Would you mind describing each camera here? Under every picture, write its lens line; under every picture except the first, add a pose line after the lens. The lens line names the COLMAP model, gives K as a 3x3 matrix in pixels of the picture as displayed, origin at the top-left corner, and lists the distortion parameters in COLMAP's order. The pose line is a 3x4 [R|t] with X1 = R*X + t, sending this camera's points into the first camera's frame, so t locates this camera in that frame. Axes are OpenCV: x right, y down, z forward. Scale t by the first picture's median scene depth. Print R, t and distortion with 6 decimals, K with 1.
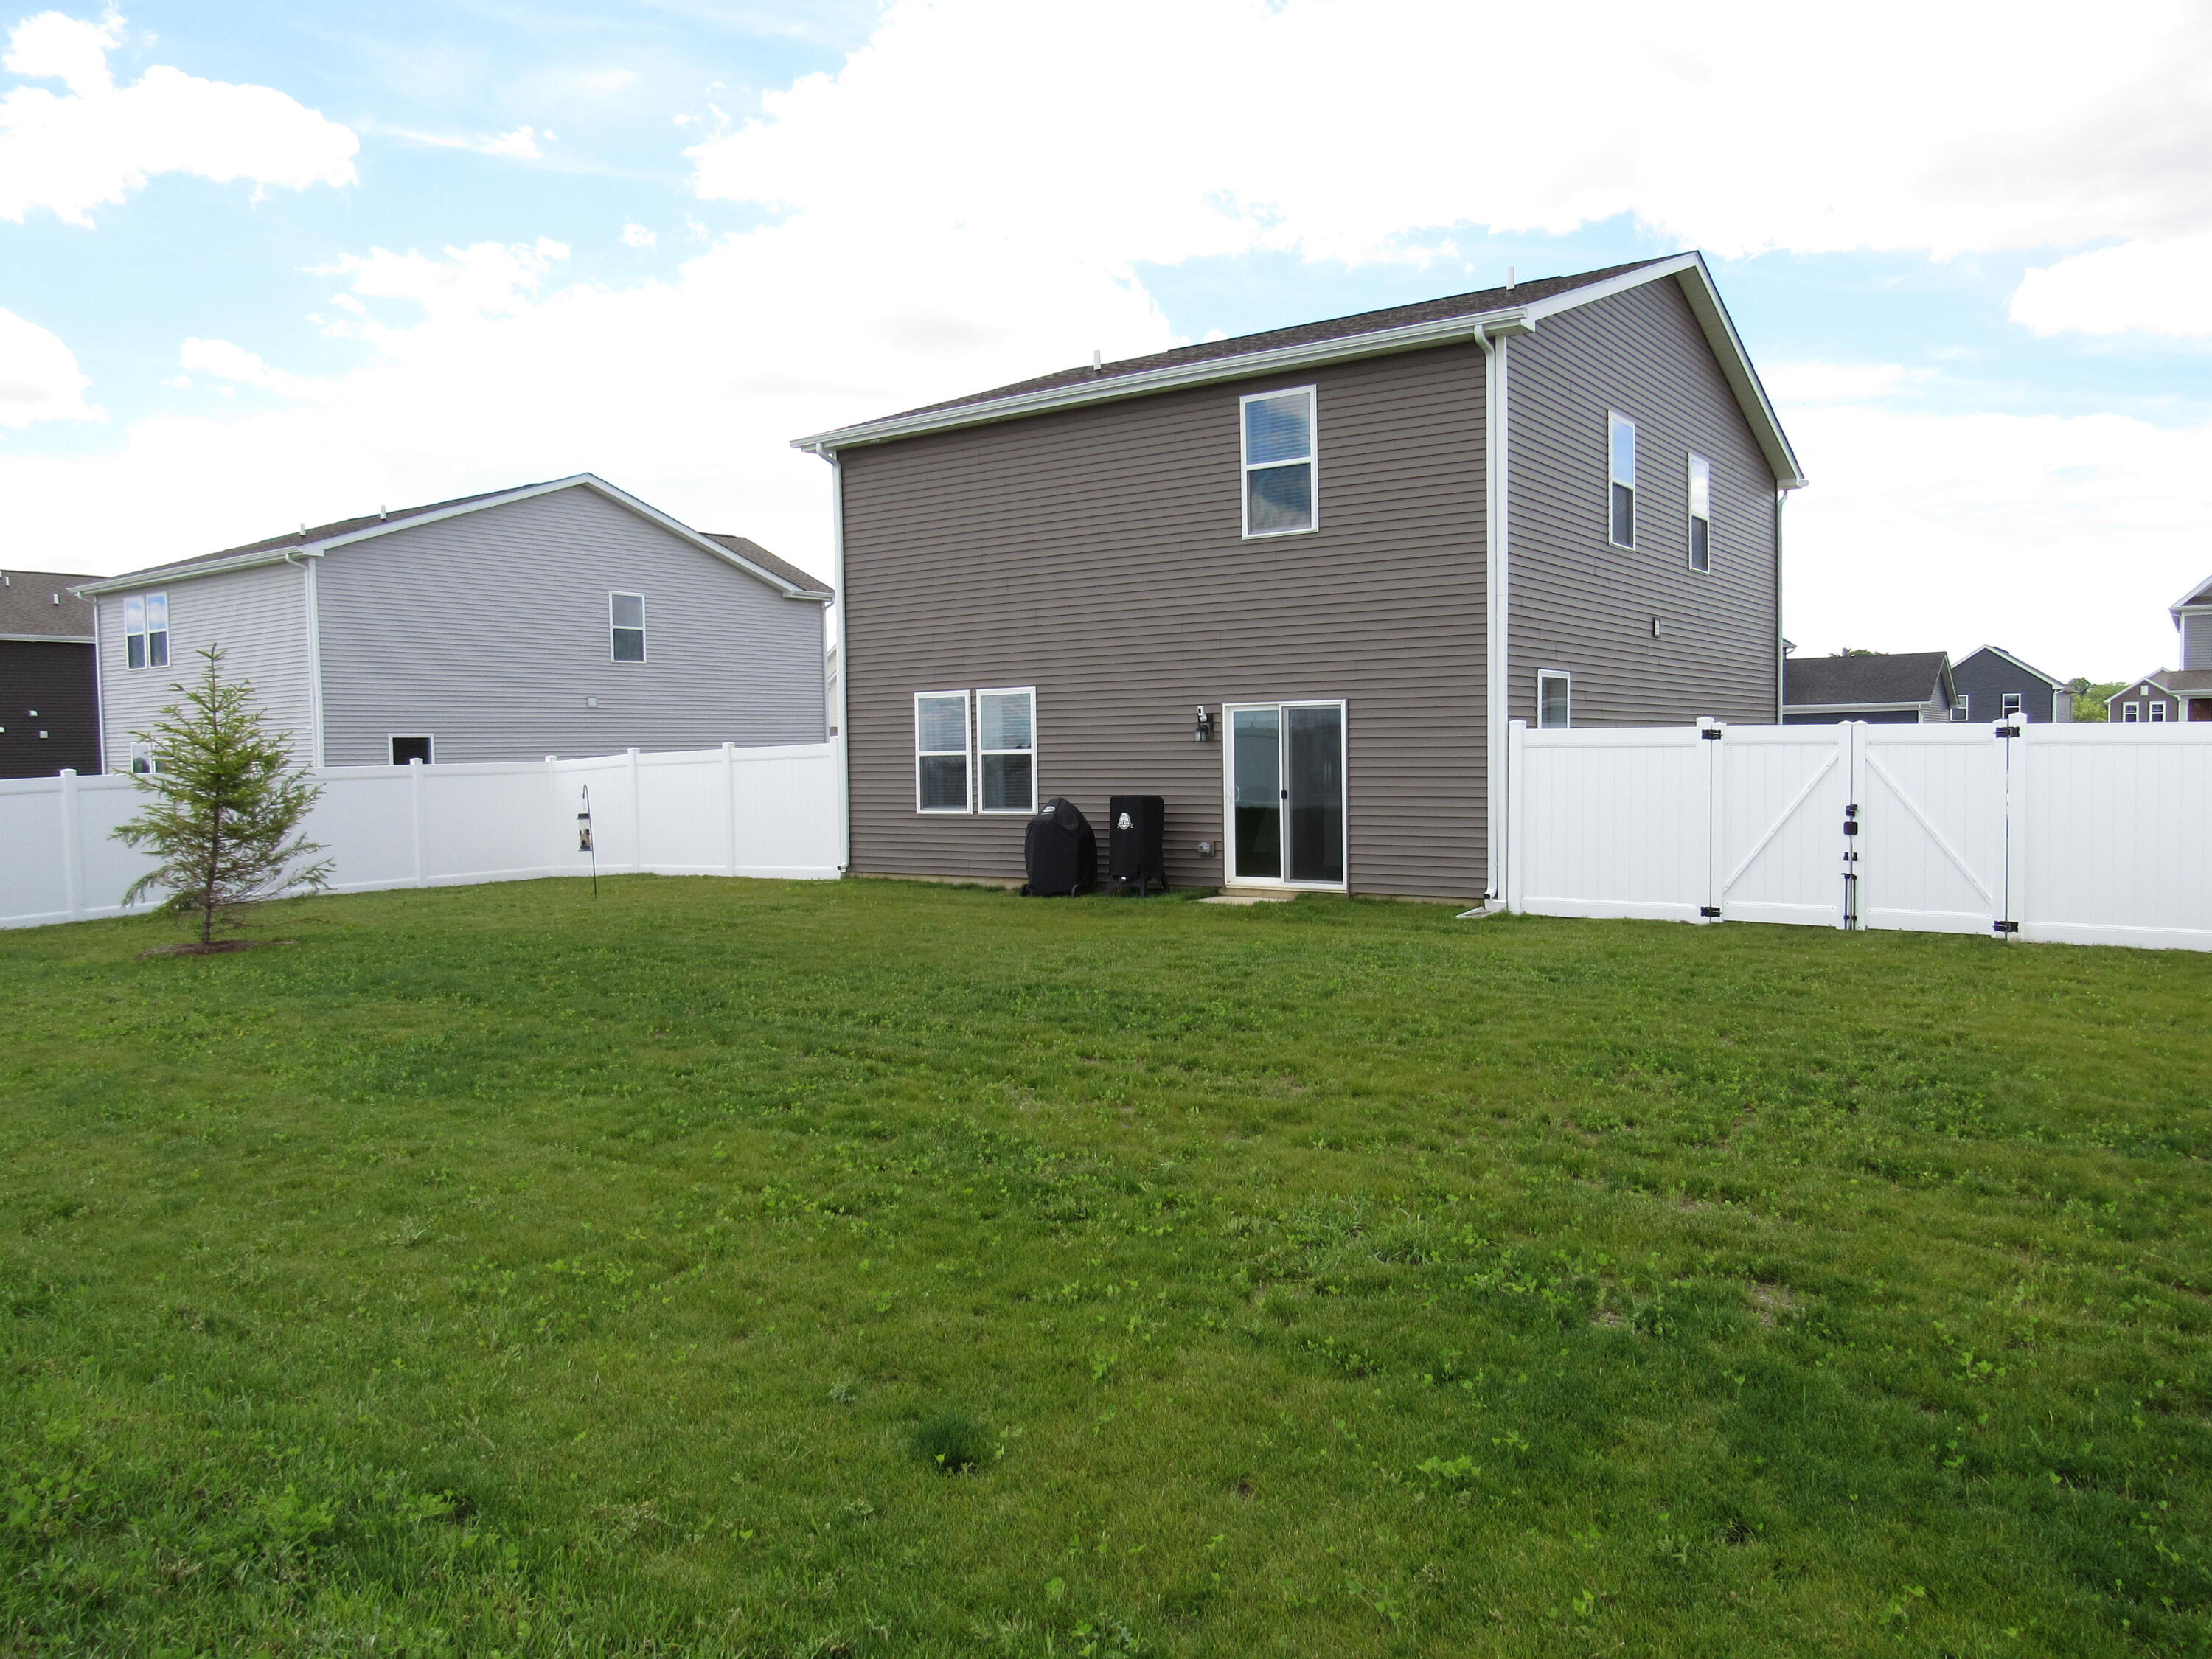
lens RADIAL K [[1582.2, 0, 1108.9], [0, 1582.2, 829.7], [0, 0, 1]] dist [-0.029998, 0.009012]
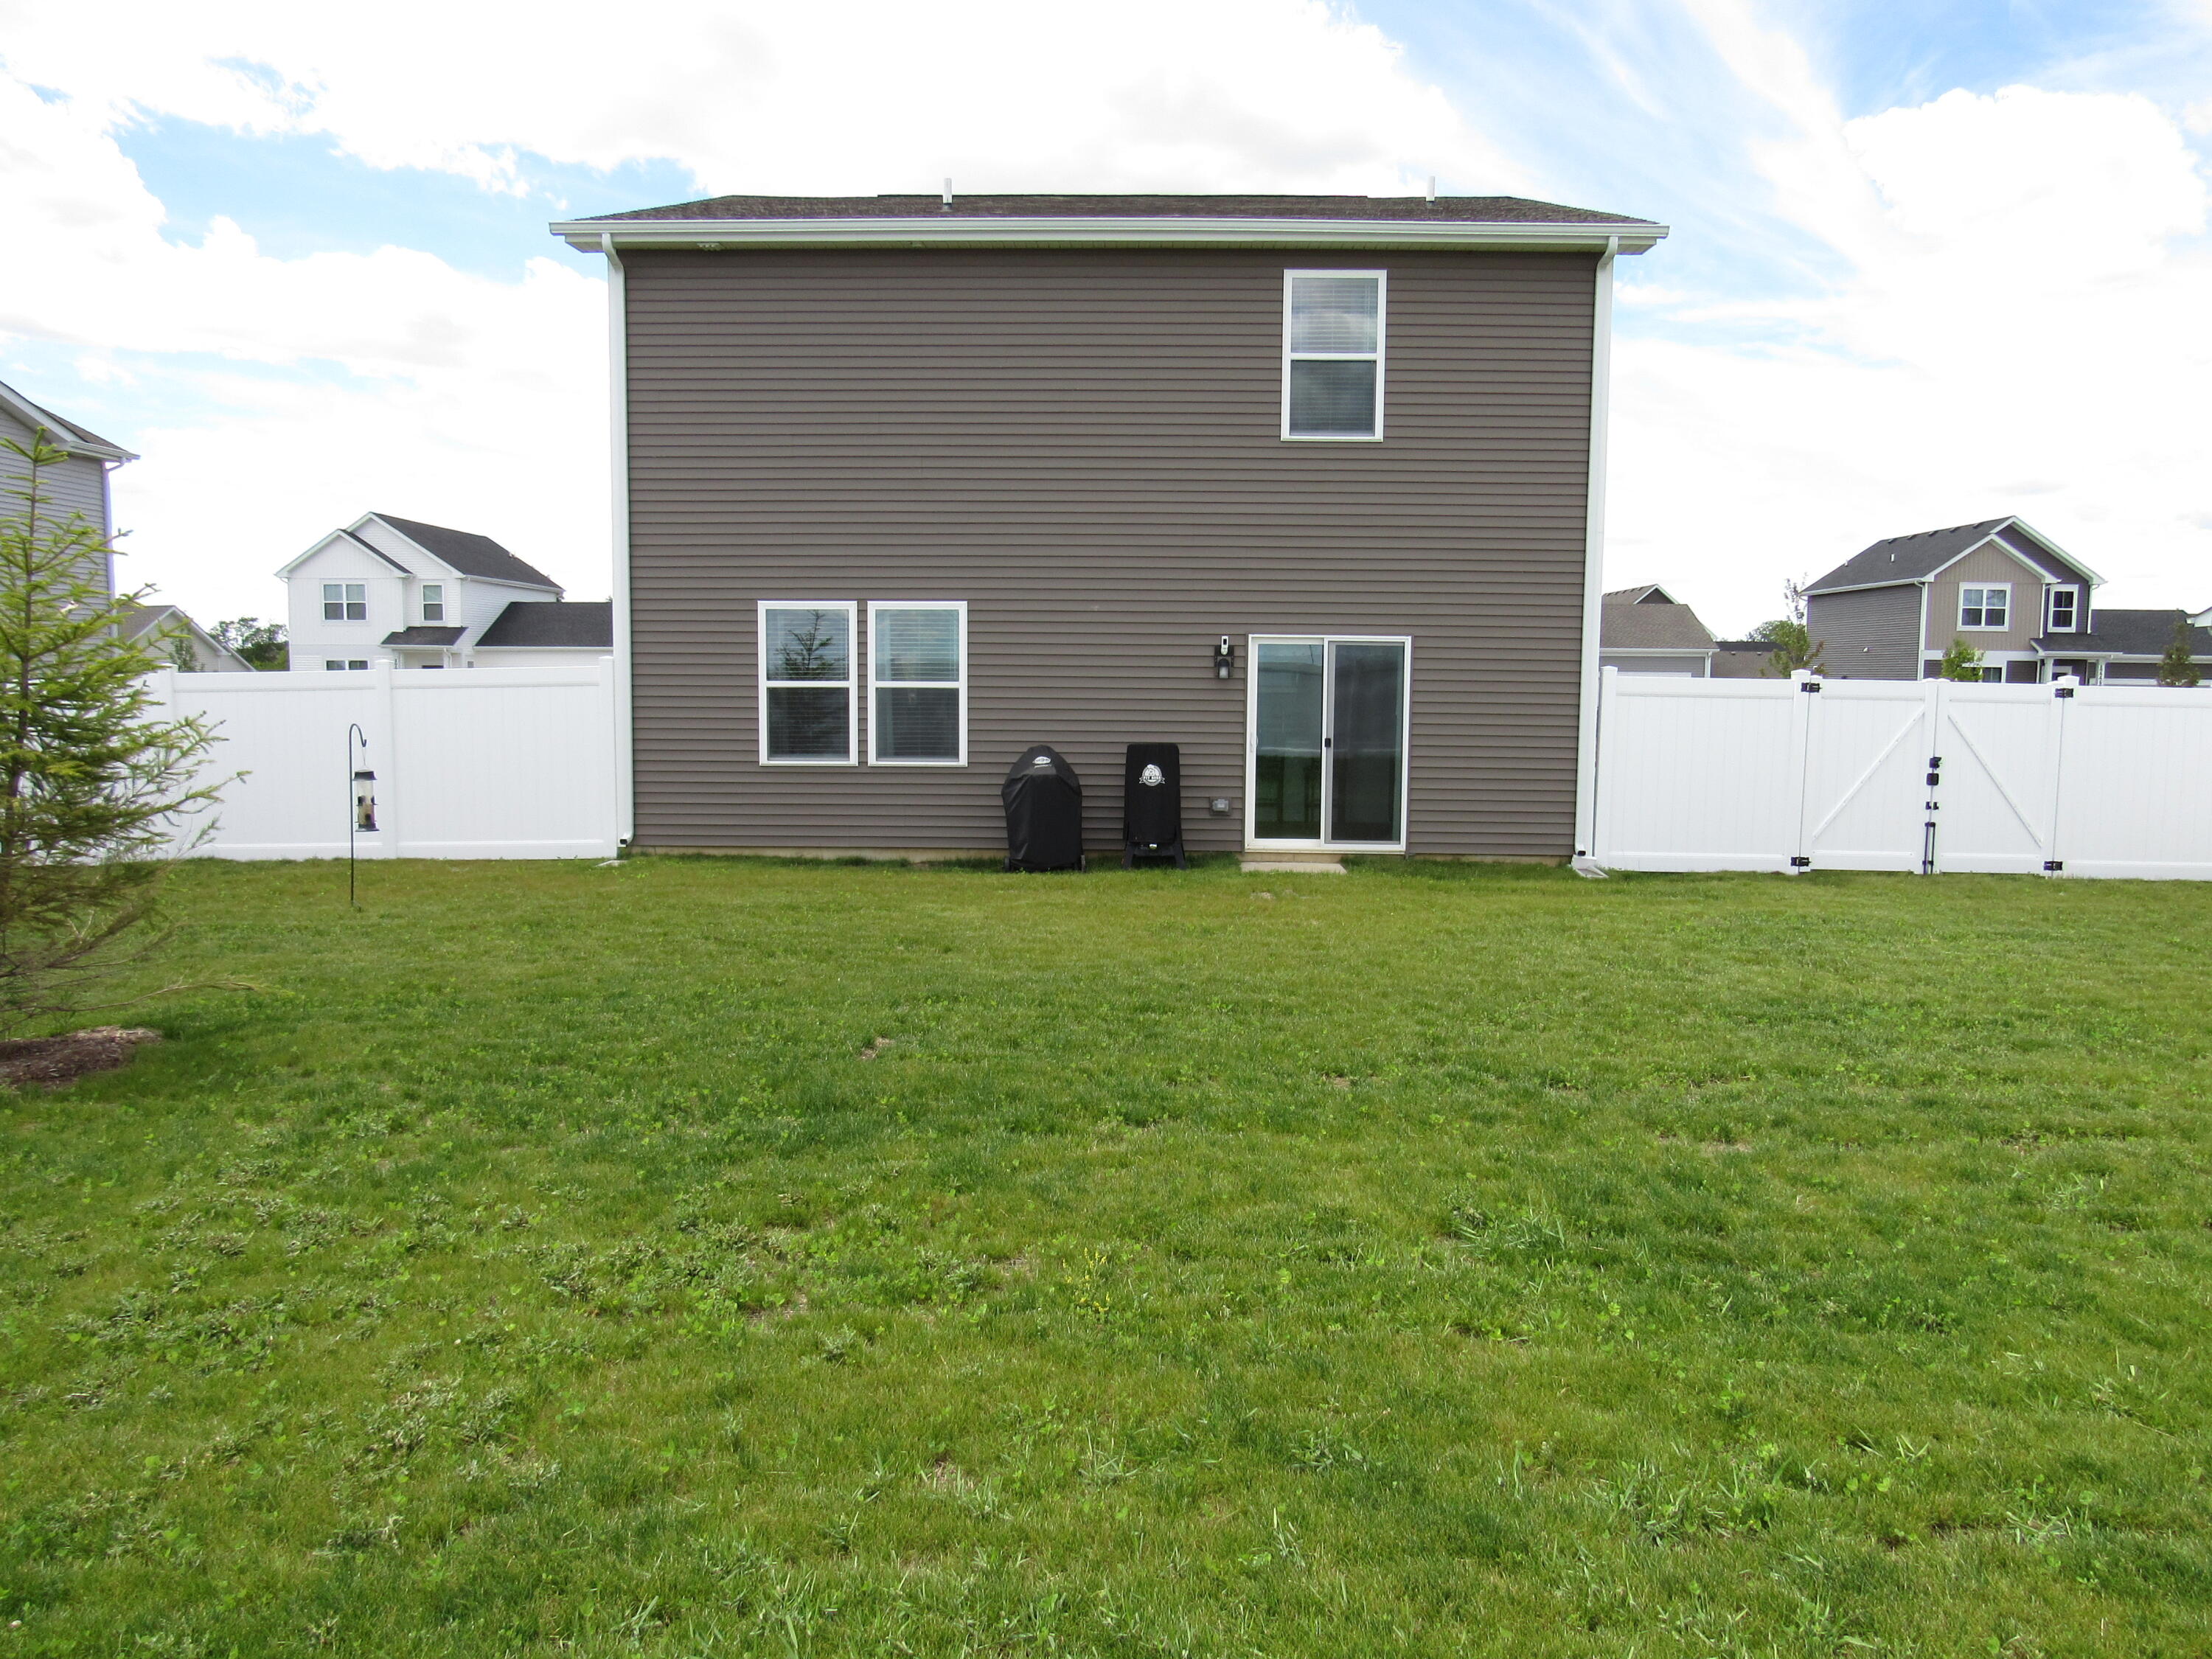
lens RADIAL K [[1582.2, 0, 1117.4], [0, 1582.2, 831.0], [0, 0, 1]] dist [-0.029998, 0.009012]
pose [[0.824710, -0.025474, 0.564982, -0.470150], [0.005907, 0.999319, 0.036435, -0.006182], [-0.565525, -0.026711, 0.824299, 0.347232]]
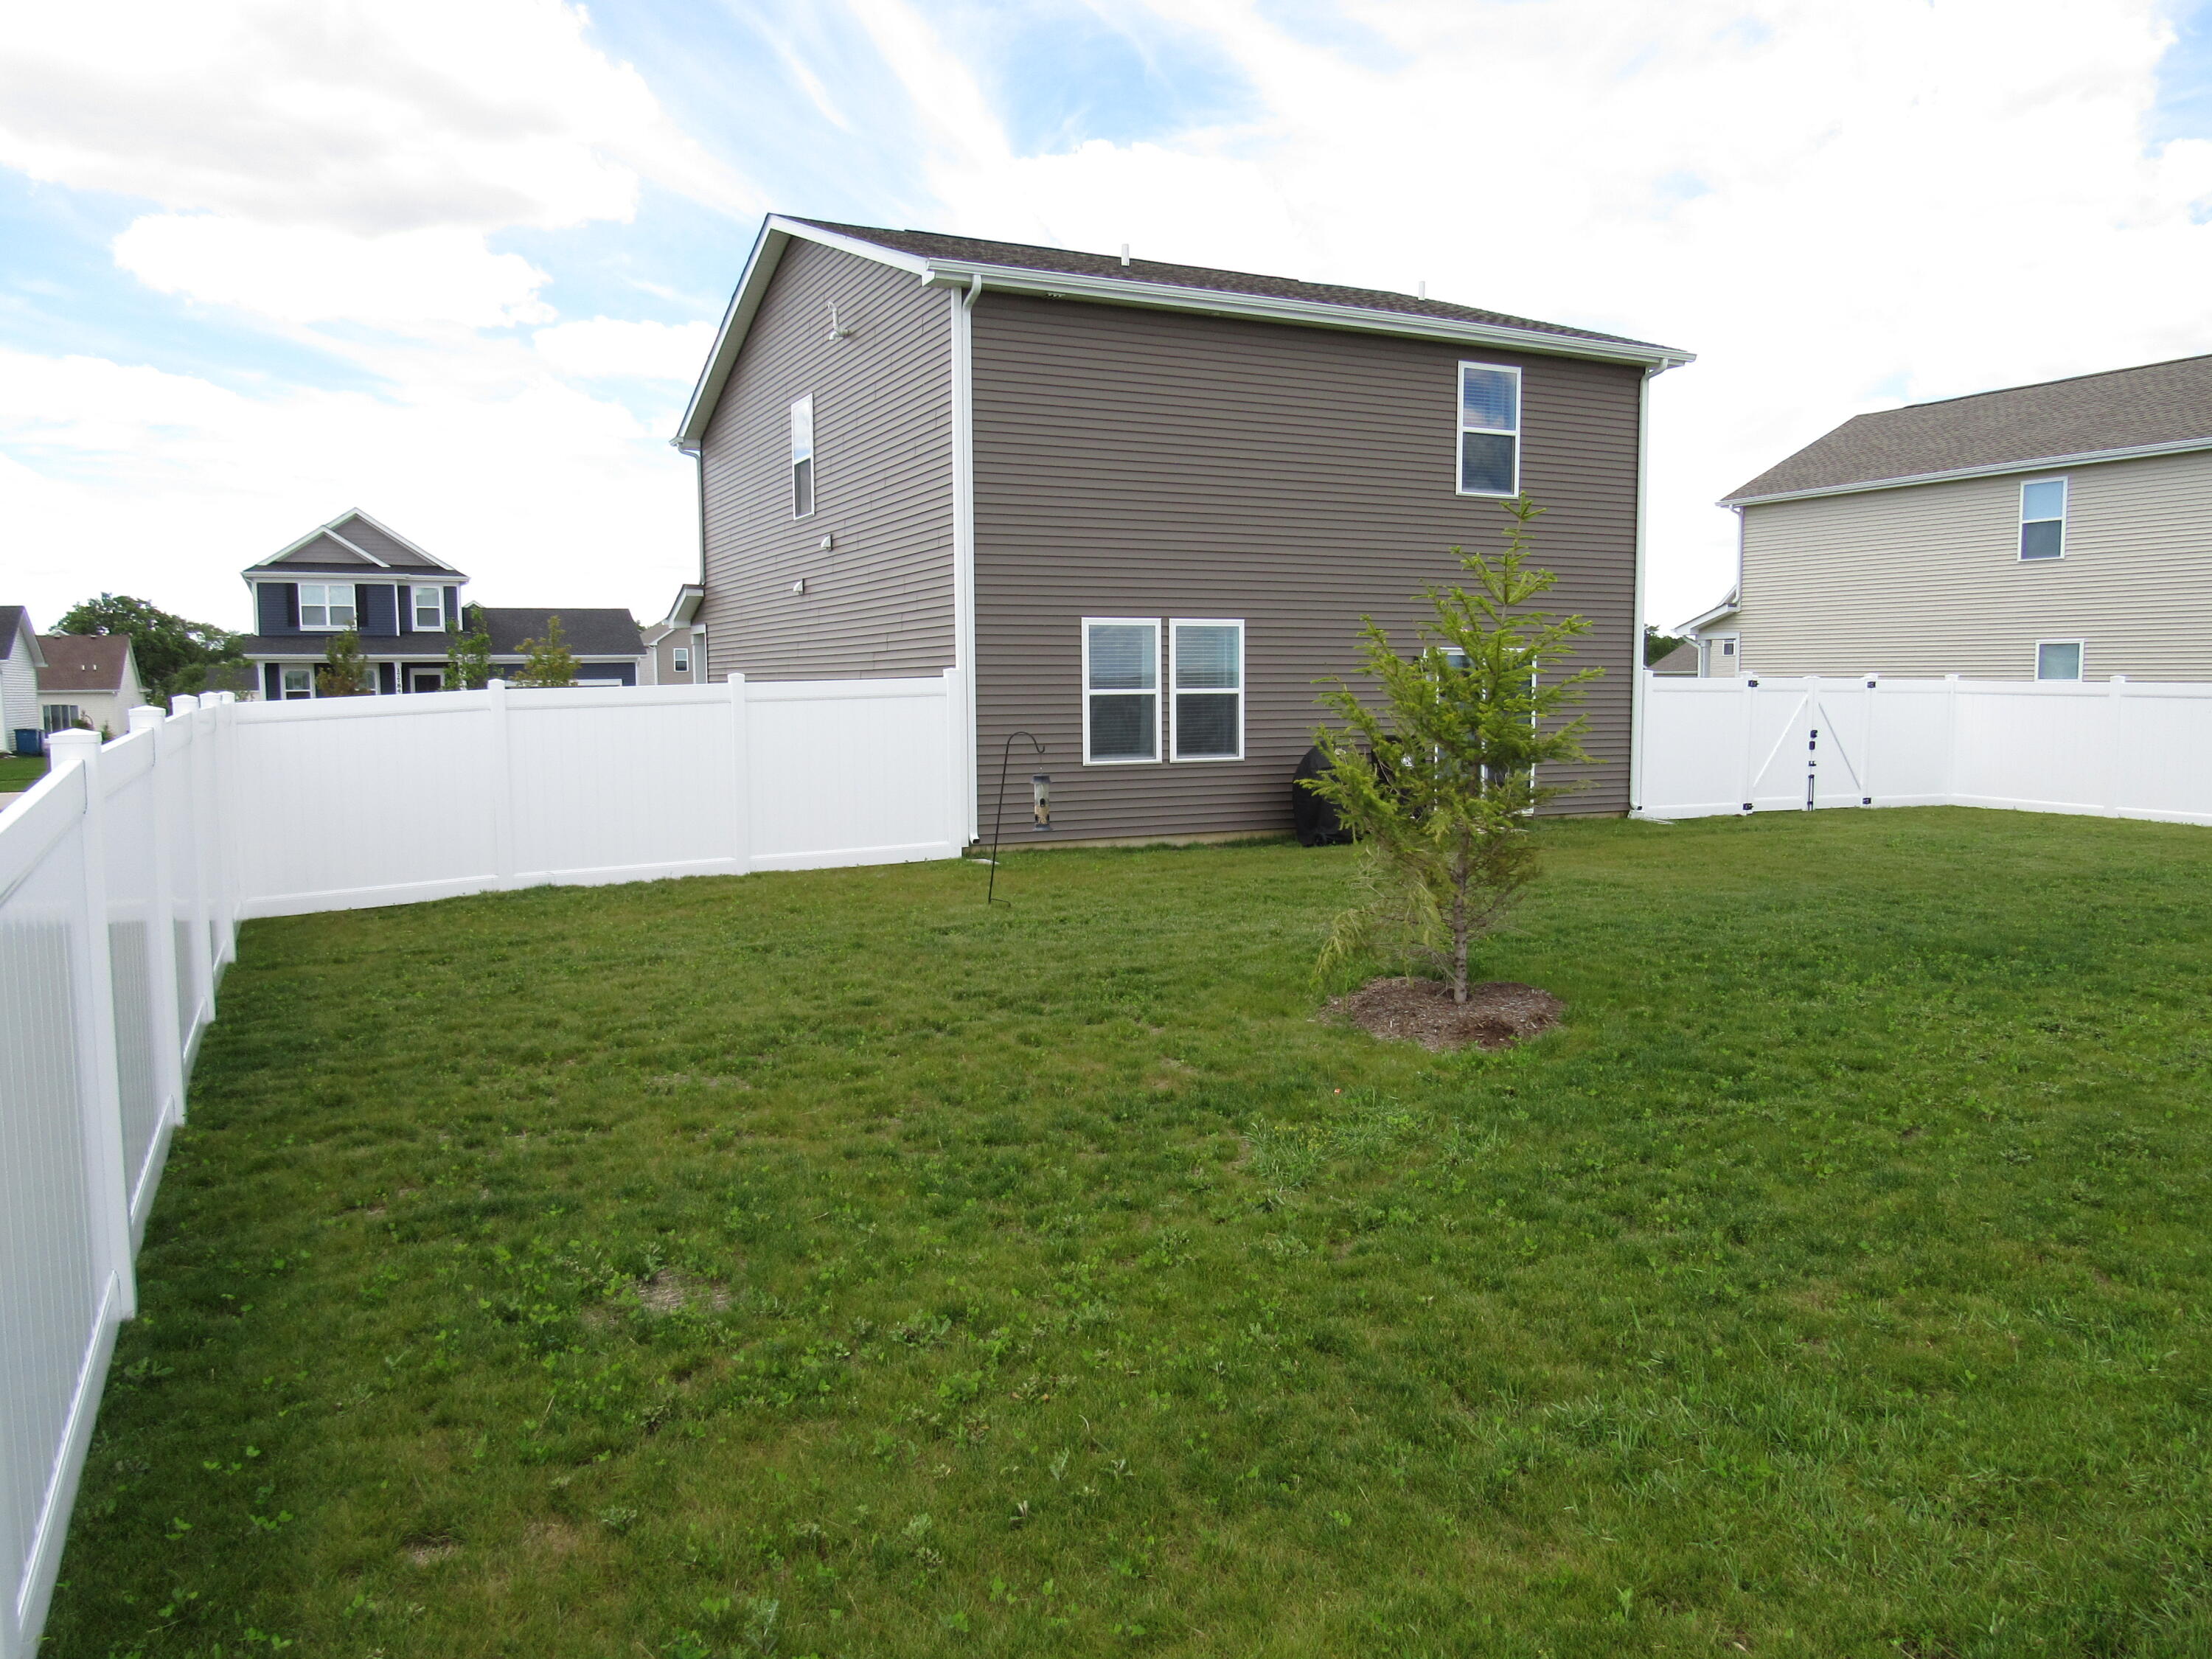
lens RADIAL K [[1582.2, 0, 1116.2], [0, 1582.2, 844.7], [0, 0, 1]] dist [-0.029998, 0.009012]
pose [[0.470586, -0.072584, 0.879363, -0.983897], [0.042953, 0.997314, 0.059334, -0.019921], [-0.881308, 0.009849, 0.472440, 0.698976]]
